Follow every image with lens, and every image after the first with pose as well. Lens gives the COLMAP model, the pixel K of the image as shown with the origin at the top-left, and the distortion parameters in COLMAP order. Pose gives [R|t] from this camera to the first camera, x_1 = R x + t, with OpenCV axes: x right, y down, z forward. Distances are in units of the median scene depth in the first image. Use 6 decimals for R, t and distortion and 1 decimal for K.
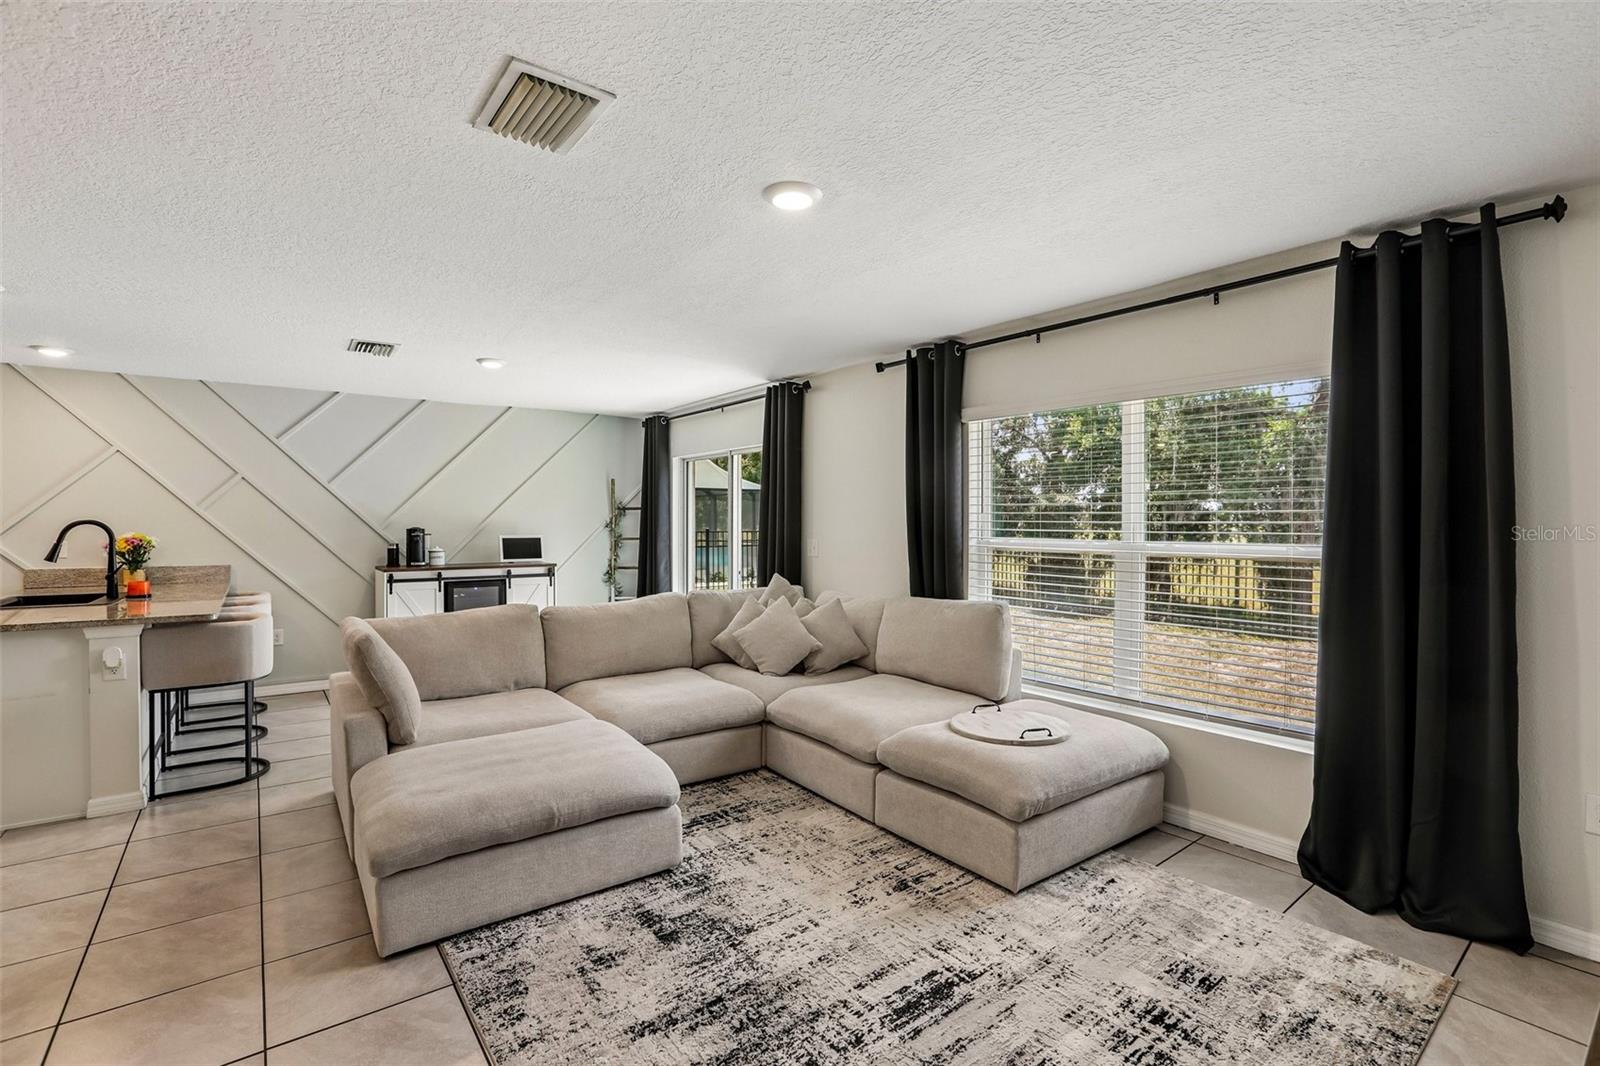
lens RADIAL K [[727.9, 0, 801.1], [0, 727.9, 529.7], [0, 0, 1]] dist [-0.052287, 0.018984]
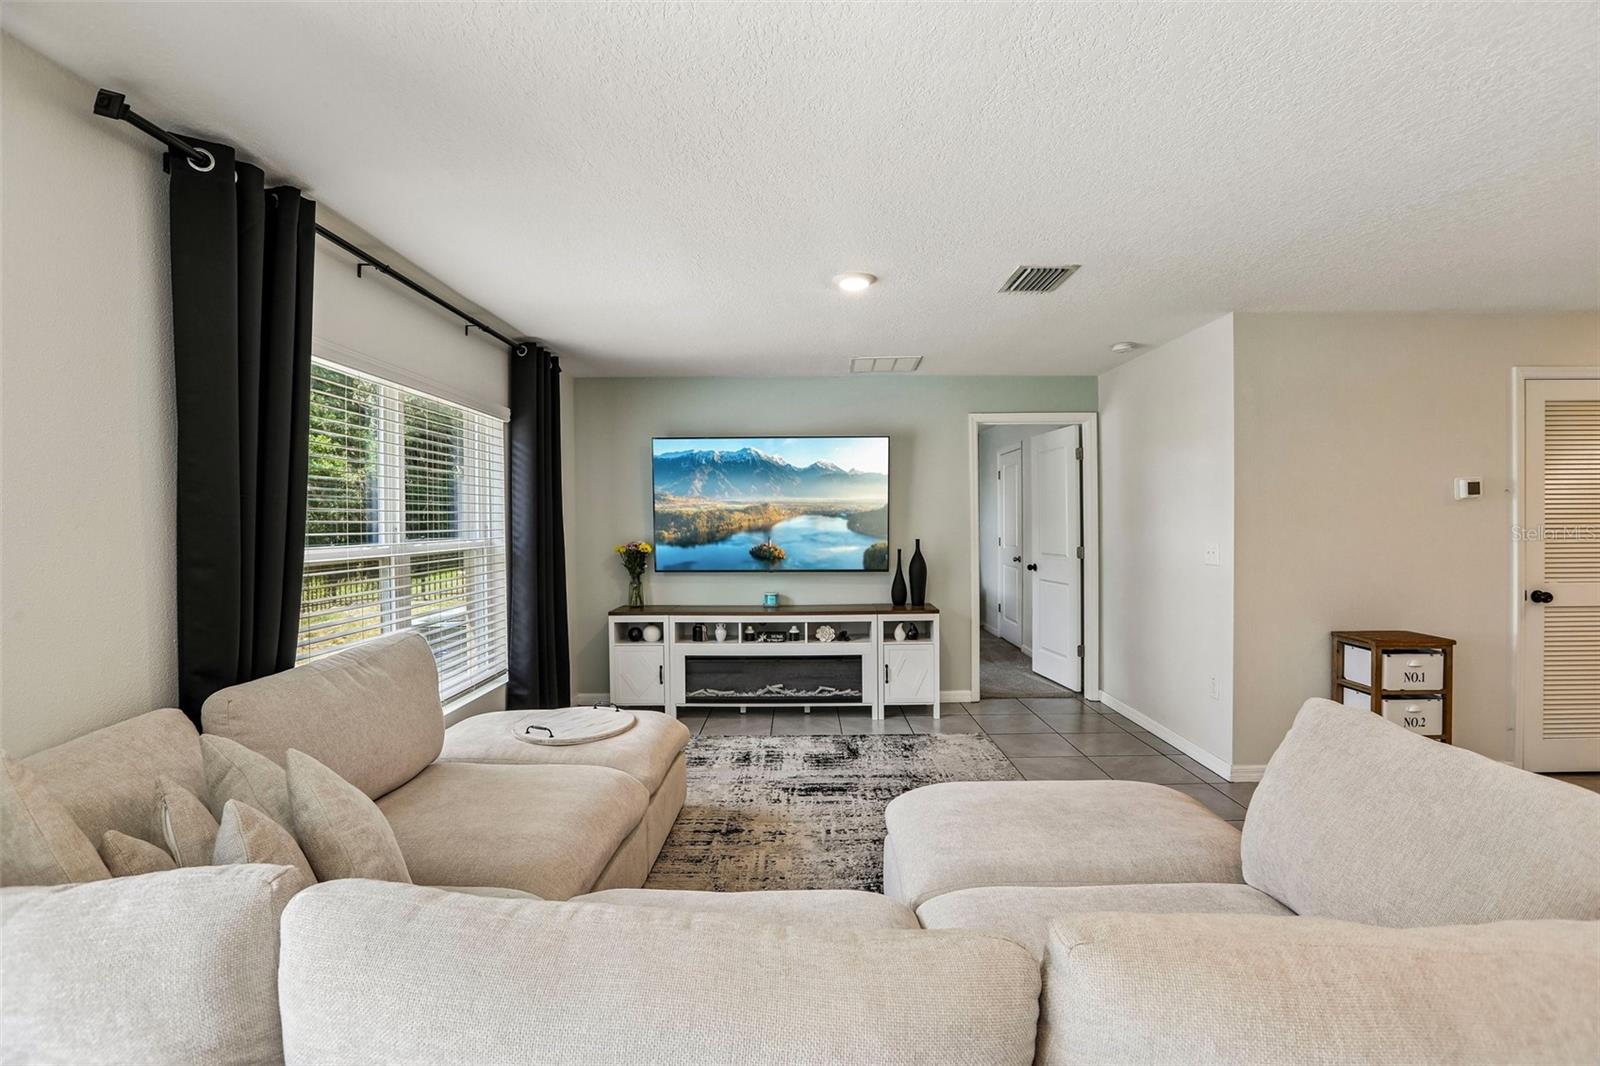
lens RADIAL K [[727.9, 0, 801.1], [0, 727.9, 529.7], [0, 0, 1]] dist [-0.052287, 0.018984]
pose [[-0.794266, 0.001806, 0.607567, -0.573322], [0.014978, 0.999750, 0.016610, -0.006681], [-0.607385, 0.022293, -0.794095, 1.617835]]
